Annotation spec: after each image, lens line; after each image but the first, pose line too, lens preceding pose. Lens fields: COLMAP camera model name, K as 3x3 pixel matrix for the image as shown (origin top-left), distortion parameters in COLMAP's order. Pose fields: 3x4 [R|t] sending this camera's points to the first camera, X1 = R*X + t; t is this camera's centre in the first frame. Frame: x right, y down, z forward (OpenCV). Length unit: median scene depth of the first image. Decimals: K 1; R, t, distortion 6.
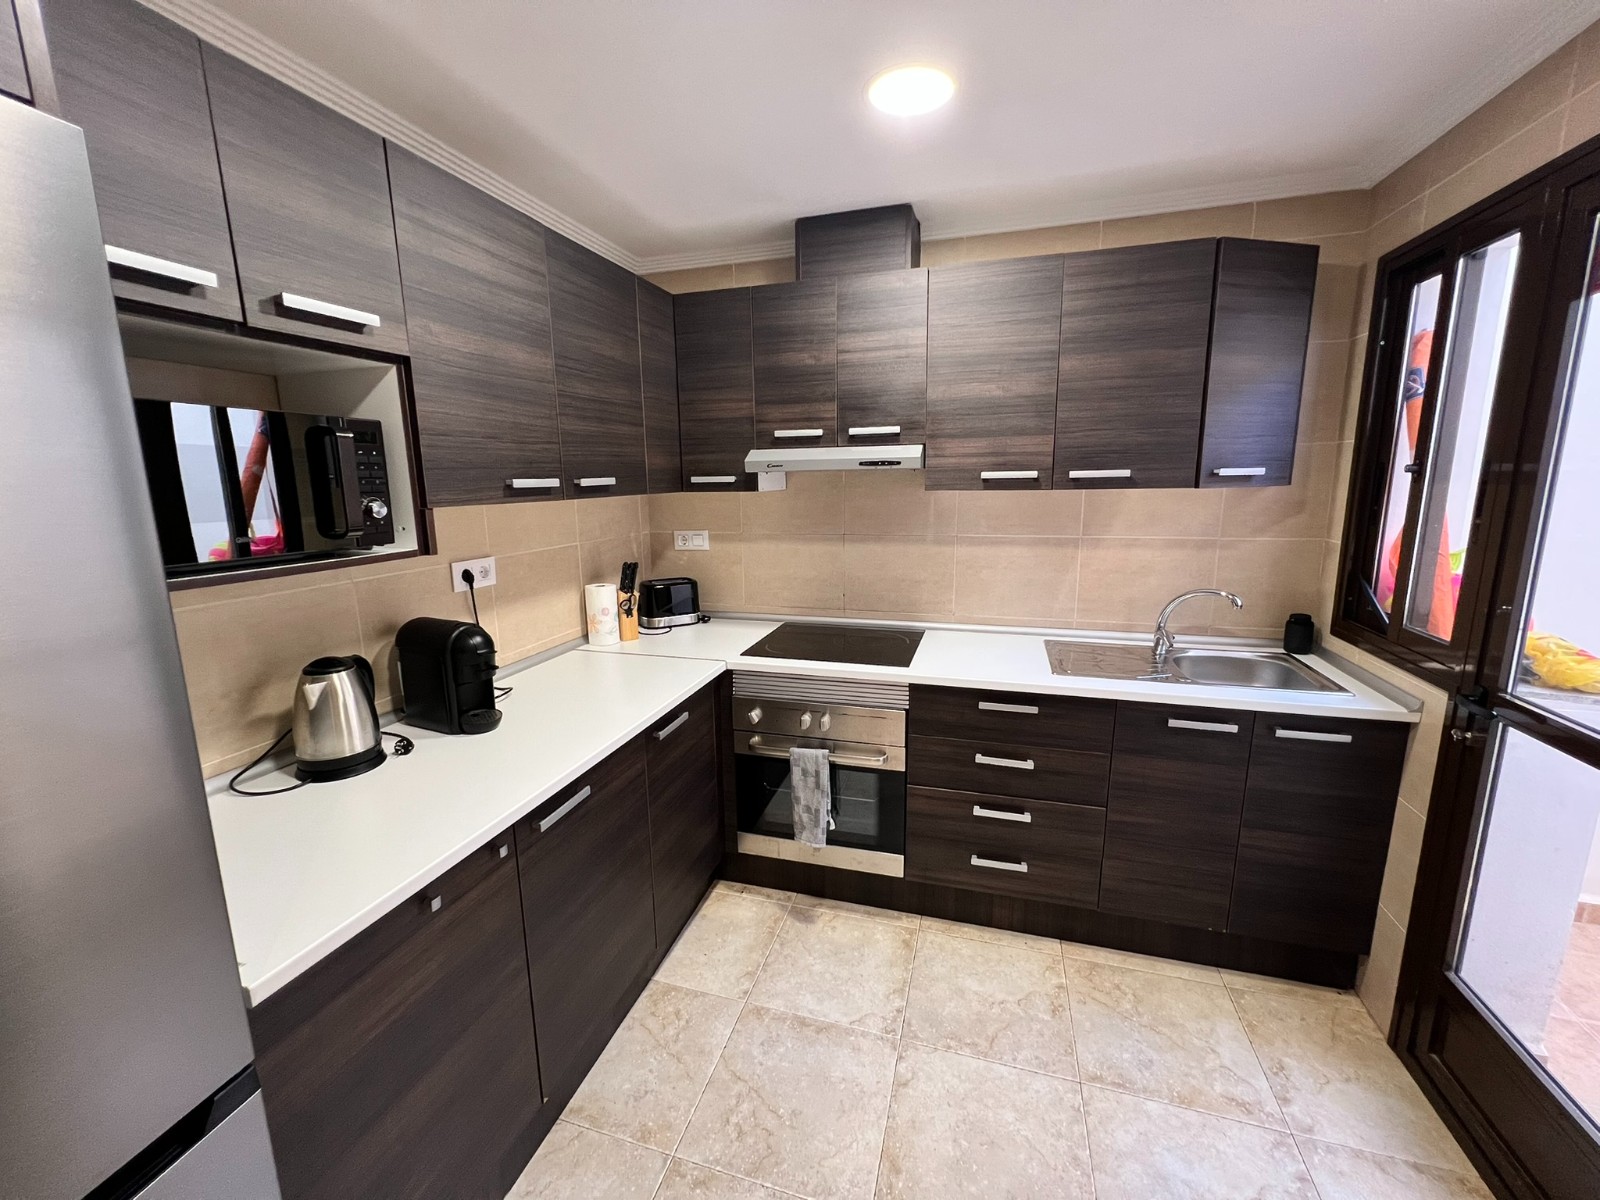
lens RADIAL K [[641.8, 0, 796.8], [0, 641.8, 594.3], [0, 0, 1]] dist [-0.001865, 0.000382]
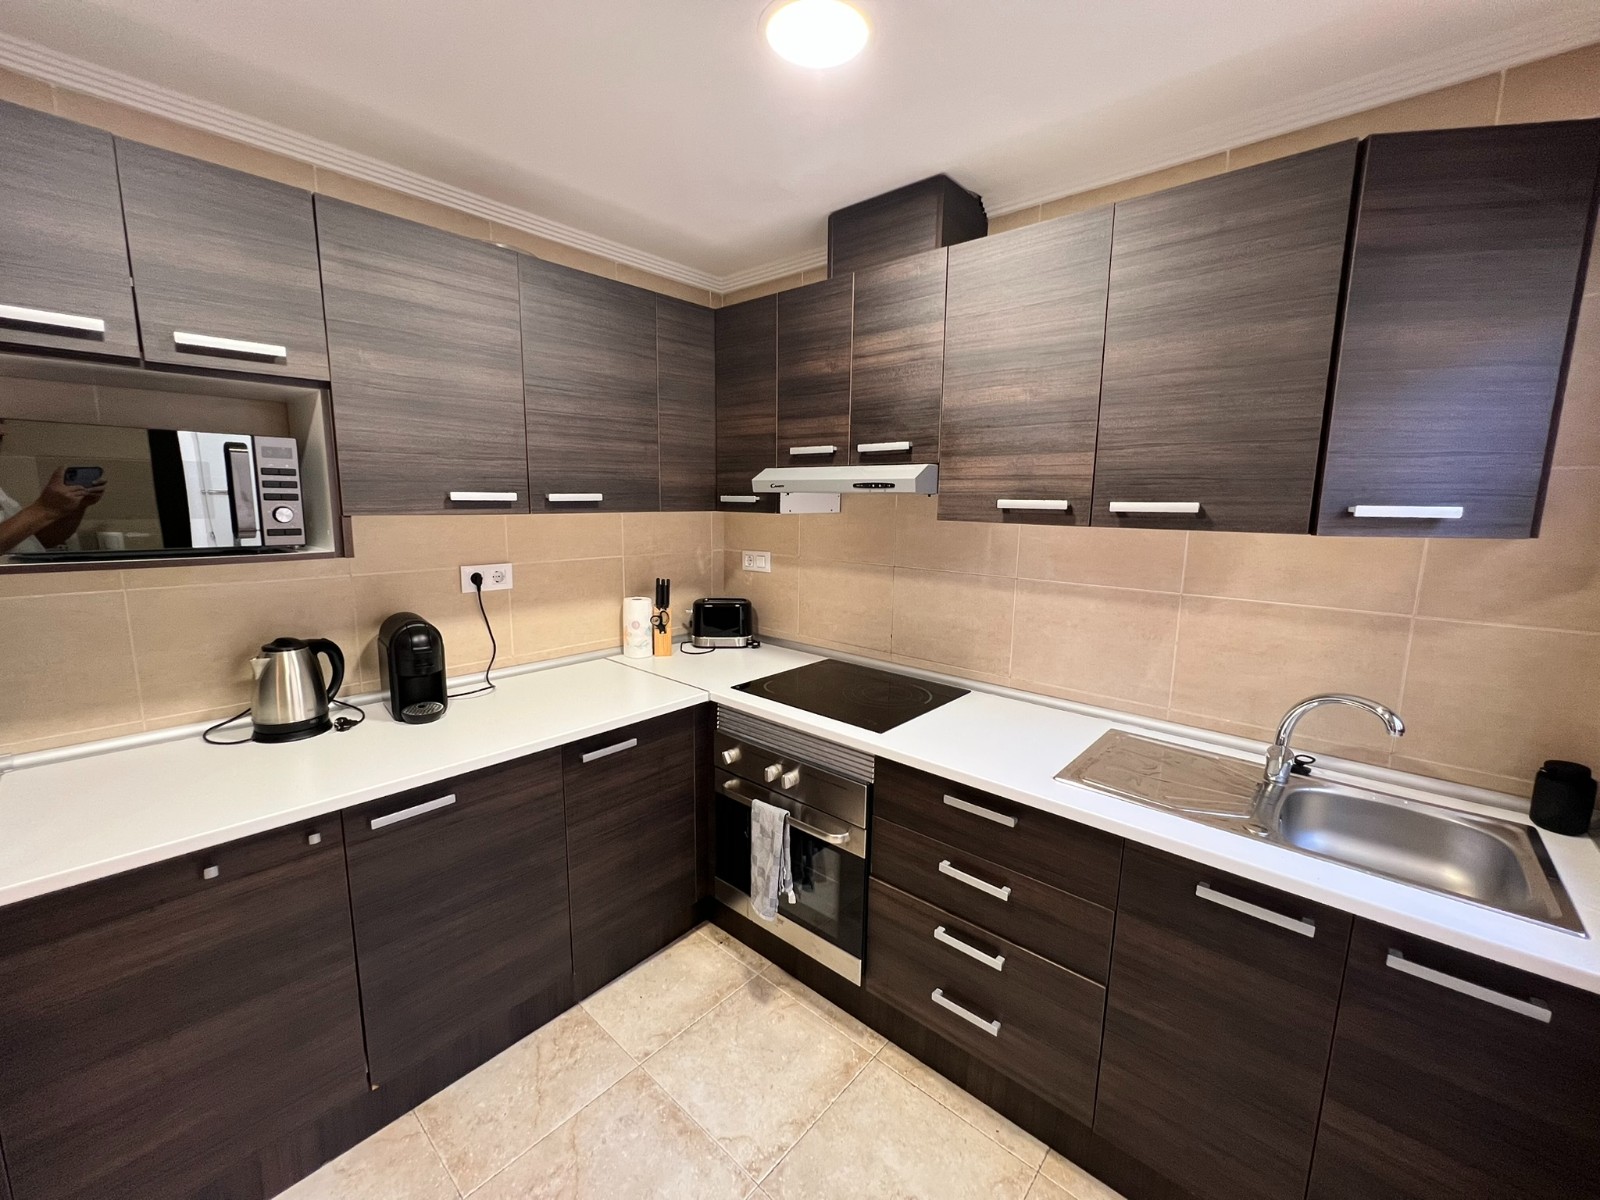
lens RADIAL K [[641.8, 0, 791.9], [0, 641.8, 594.1], [0, 0, 1]] dist [-0.001865, 0.000382]
pose [[0.908362, 0.090831, -0.408202, 0.404362], [-0.102946, 0.994657, -0.007757, -0.046855], [0.405316, 0.049069, 0.912859, 0.203409]]
